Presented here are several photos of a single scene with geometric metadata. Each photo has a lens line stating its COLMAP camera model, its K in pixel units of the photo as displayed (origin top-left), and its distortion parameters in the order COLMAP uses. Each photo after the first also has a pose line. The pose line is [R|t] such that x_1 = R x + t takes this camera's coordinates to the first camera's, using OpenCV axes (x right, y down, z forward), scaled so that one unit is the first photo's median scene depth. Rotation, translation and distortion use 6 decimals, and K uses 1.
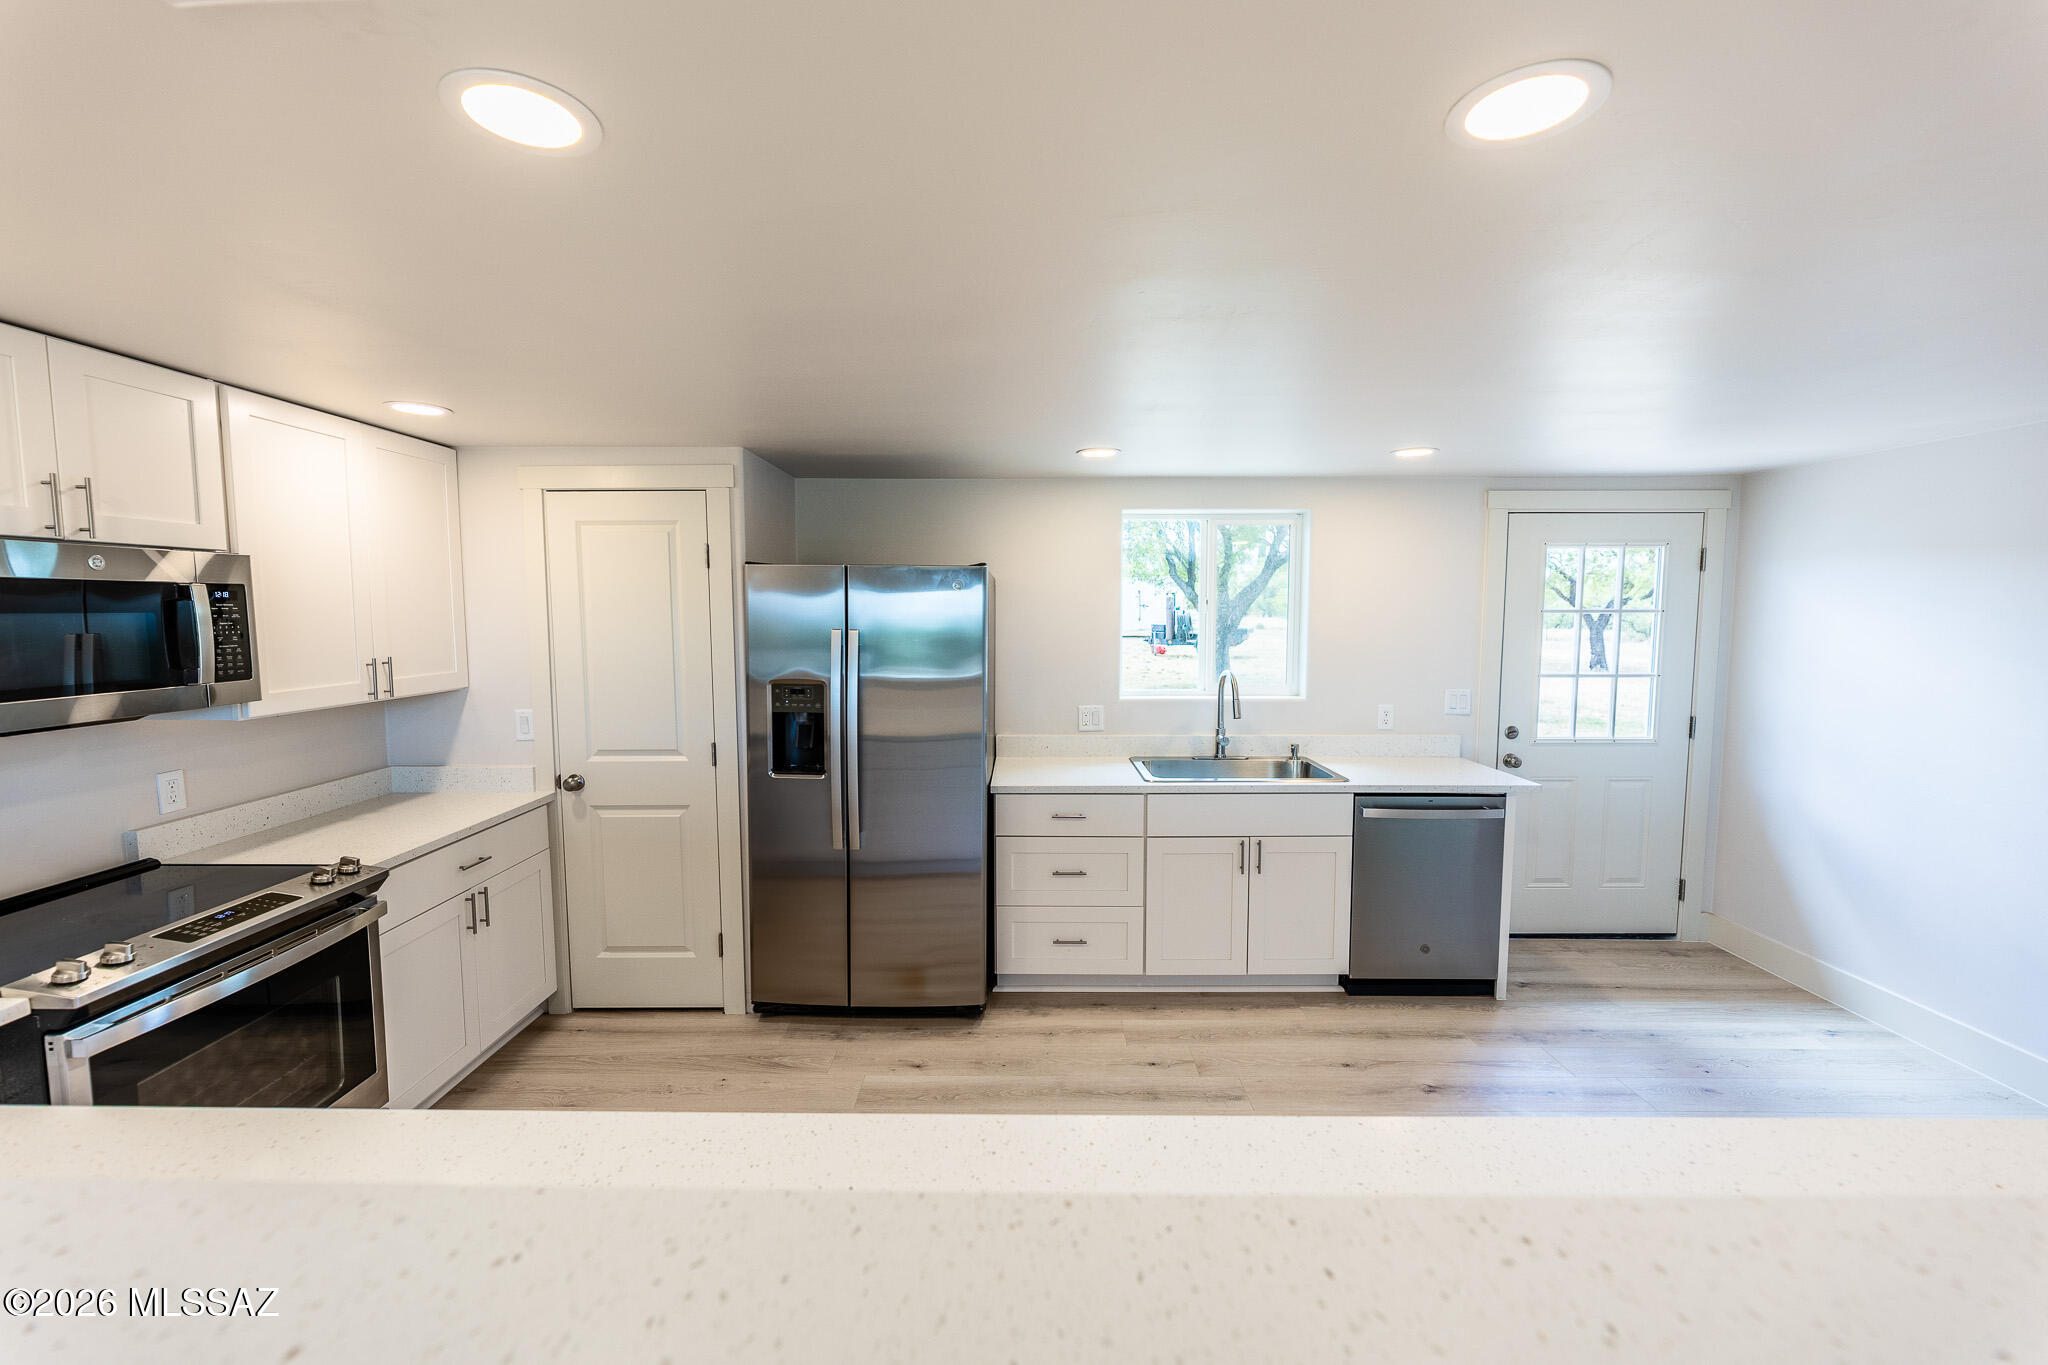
lens RADIAL K [[826.3, 0, 1017.2], [0, 826.3, 679.0], [0, 0, 1]] dist [-0.001277, -0.000363]
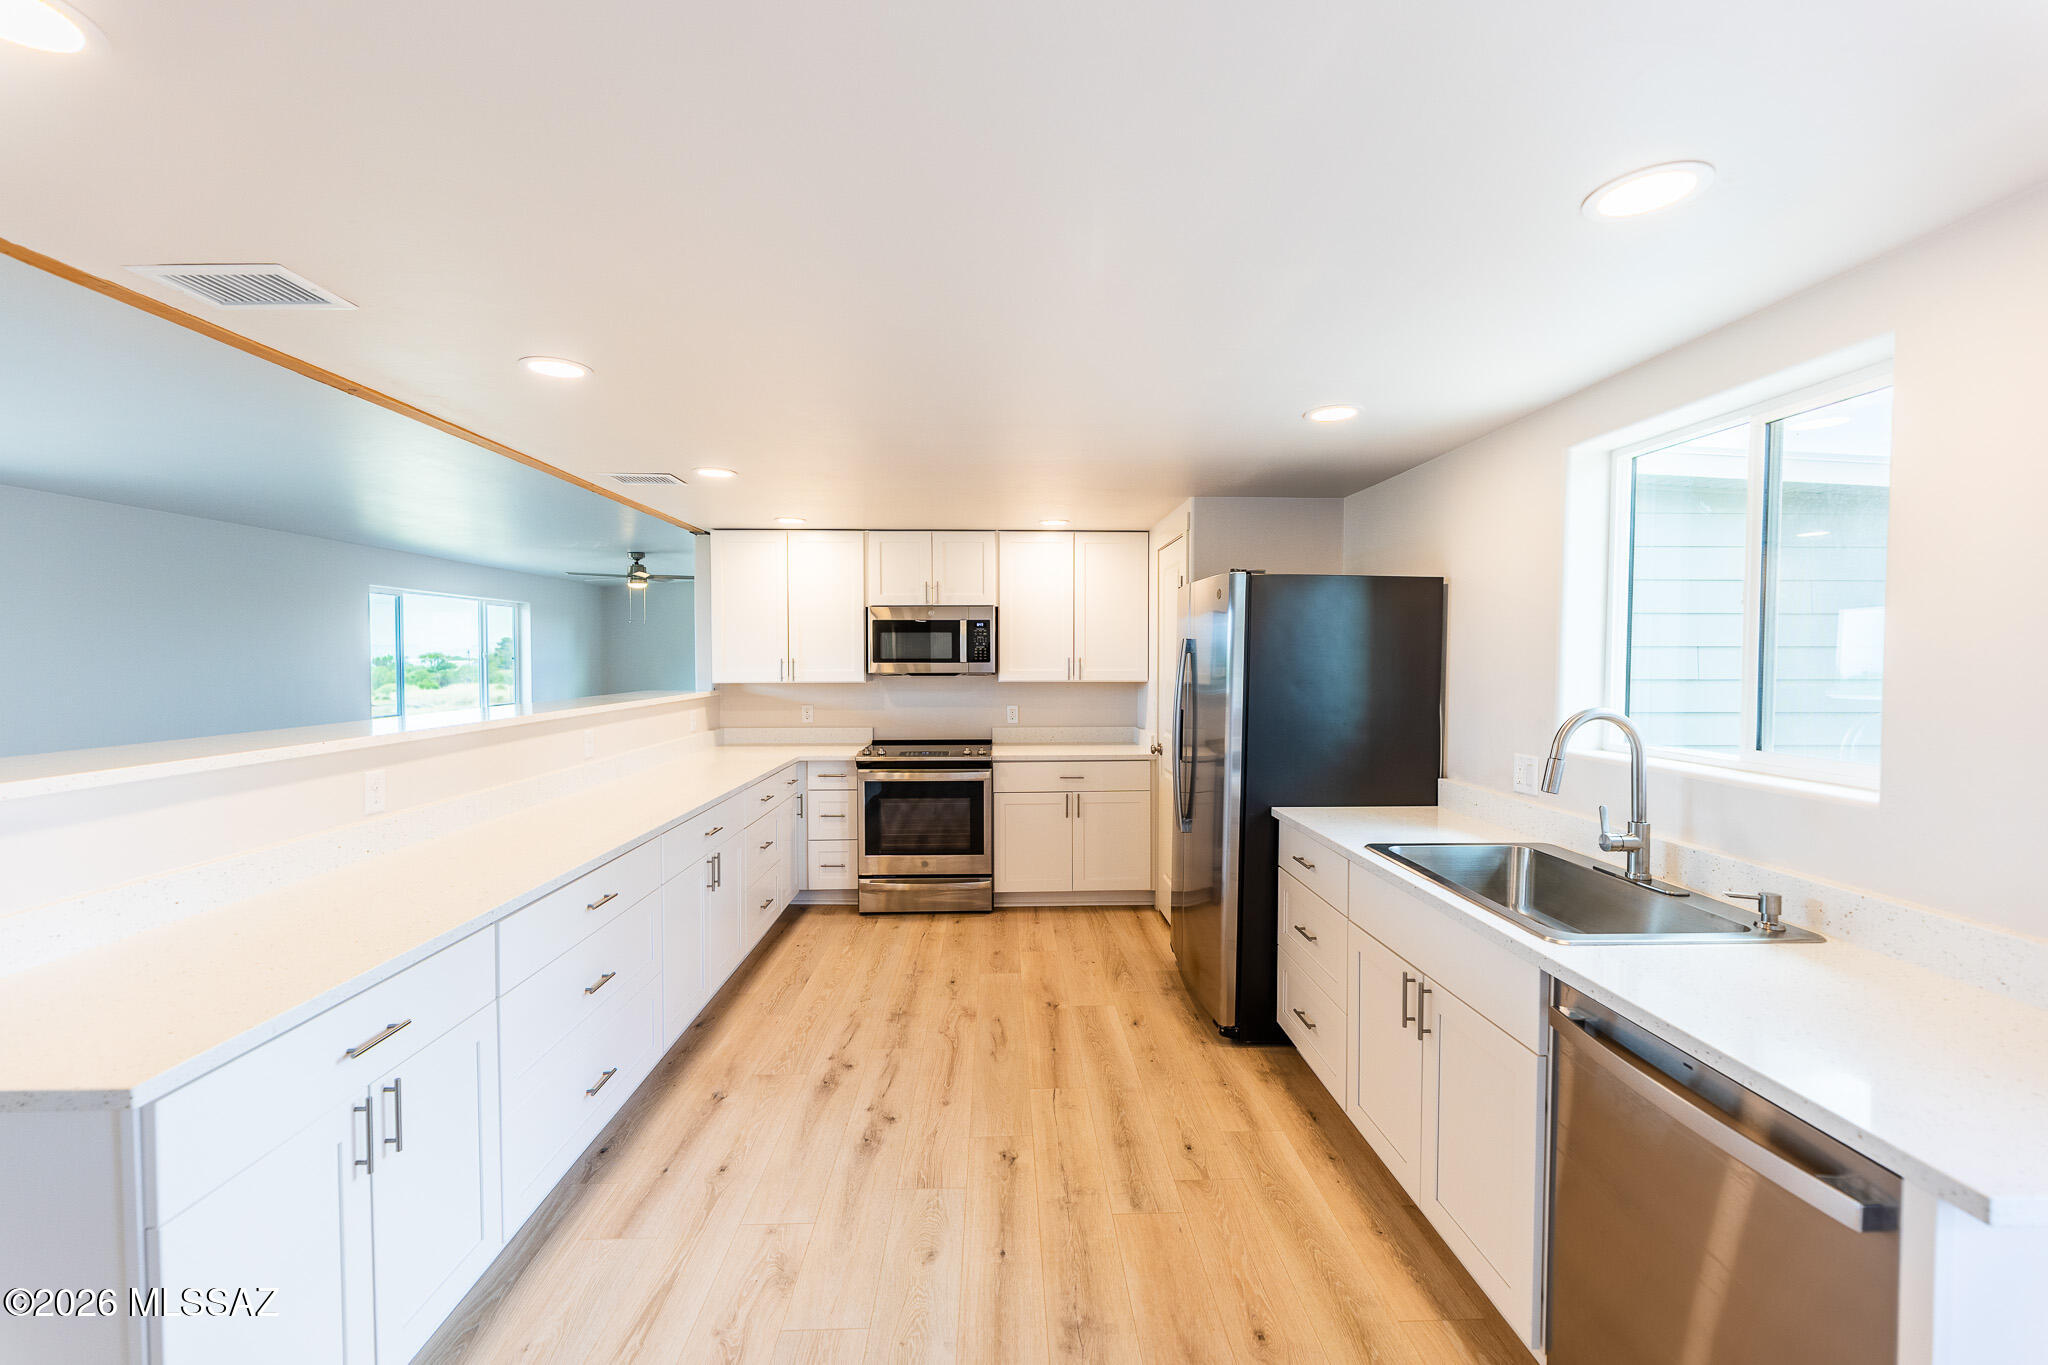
lens RADIAL K [[826.3, 0, 1017.2], [0, 826.3, 679.0], [0, 0, 1]] dist [-0.001277, -0.000363]
pose [[0.034177, 0.029264, -0.998987, 0.920295], [-0.084841, 0.996048, 0.026276, -0.014140], [0.995808, 0.083857, 0.036525, 0.708190]]
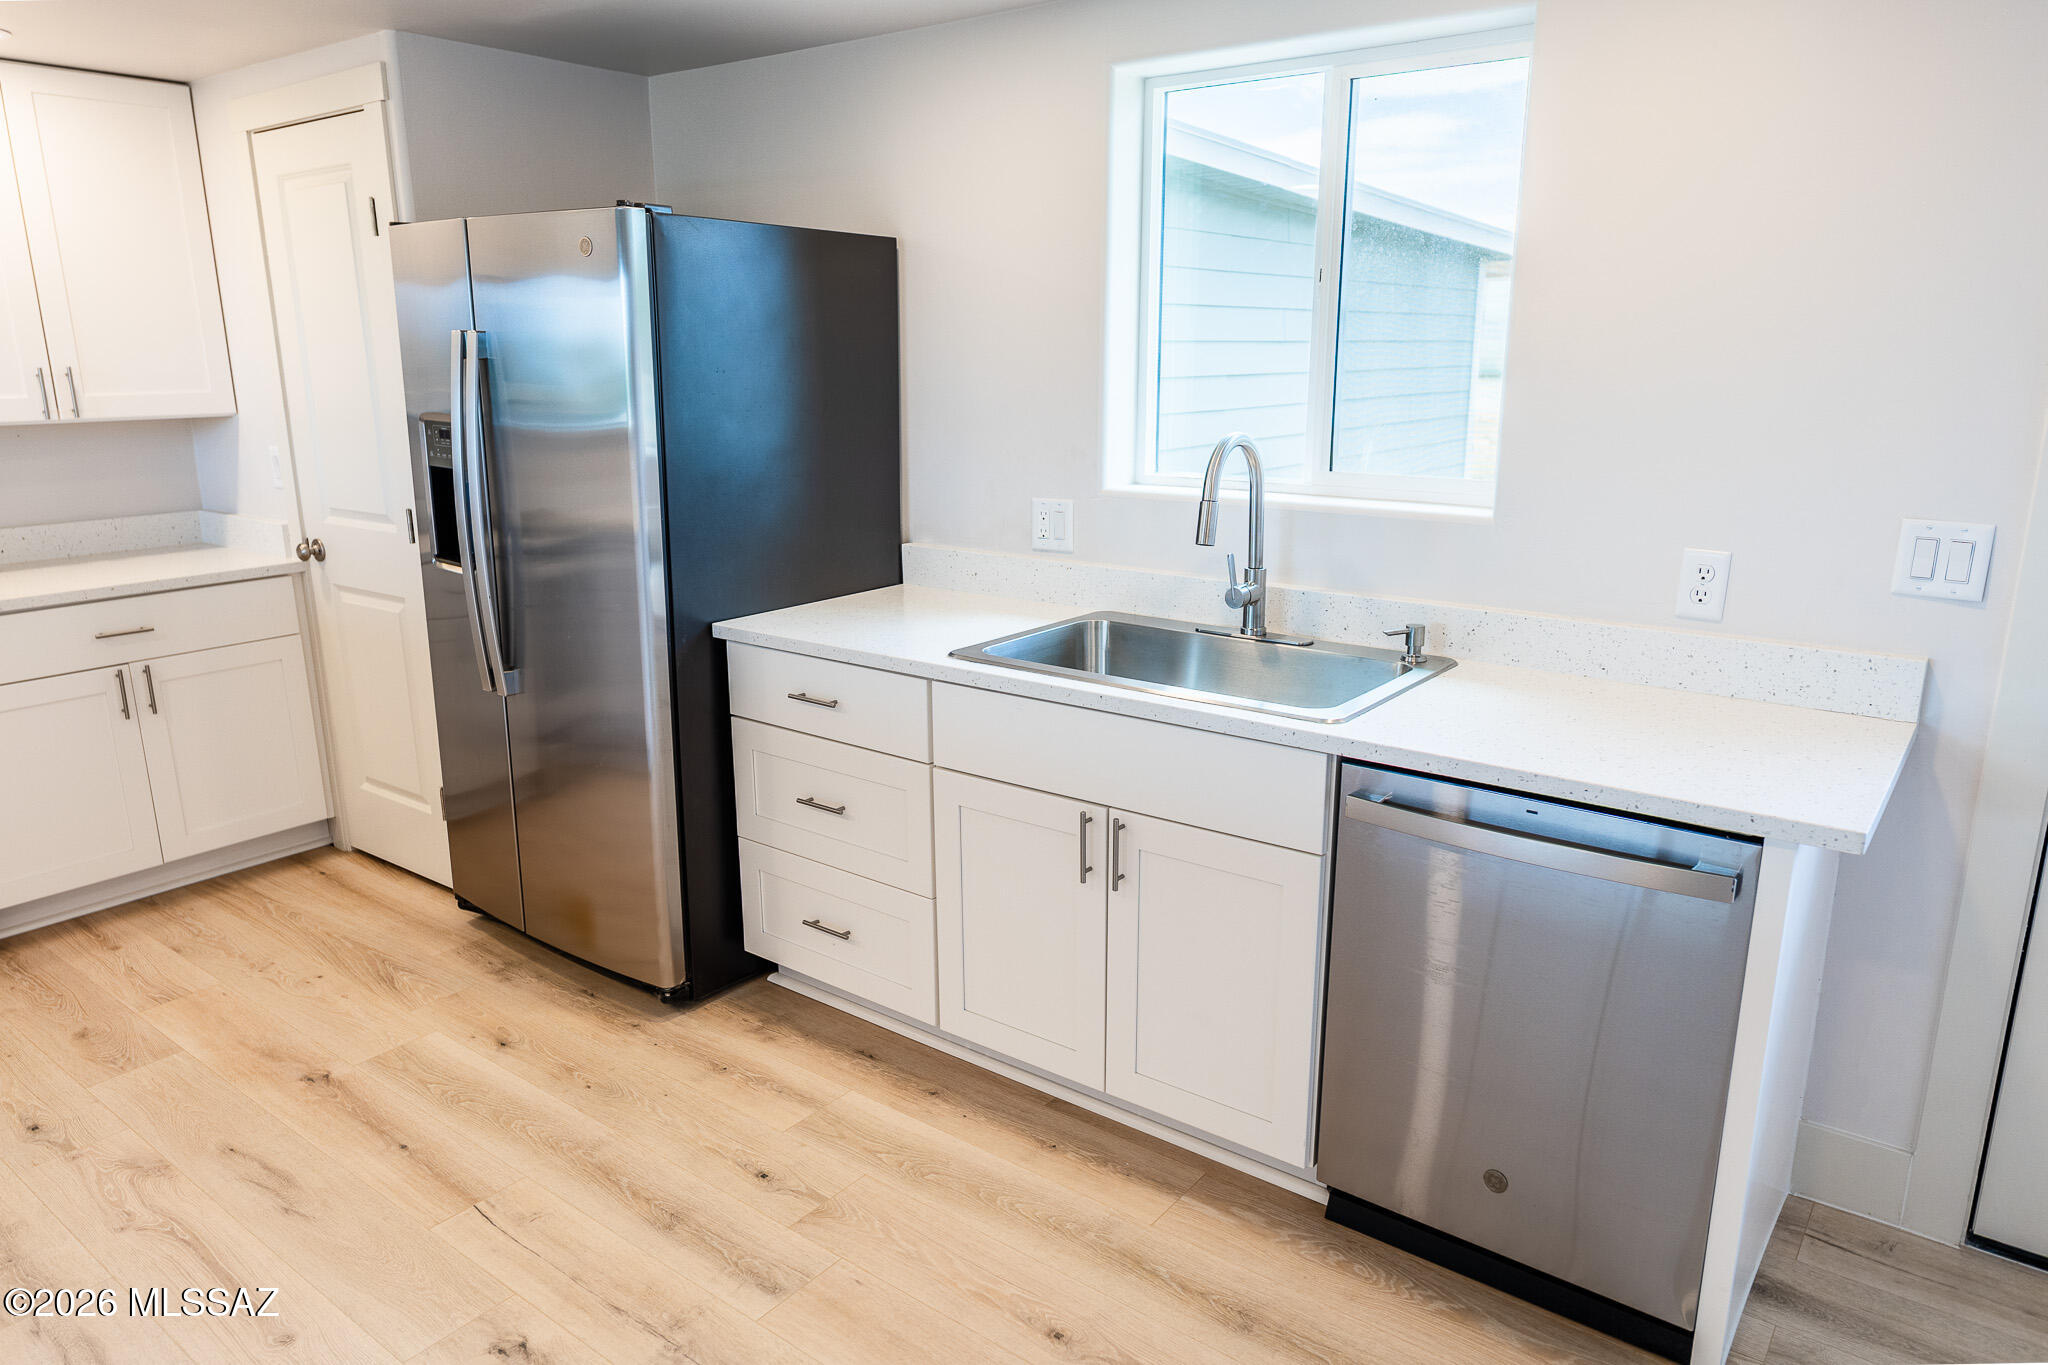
lens RADIAL K [[1349.5, 0, 1021.9], [0, 1349.5, 690.0], [0, 0, 1]] dist [0.001745, -0.001513]
pose [[0.796536, 0.148912, -0.585966, 0.706054], [-0.048491, 0.981806, 0.183590, -0.003385], [0.602644, -0.117822, 0.789265, 0.427709]]
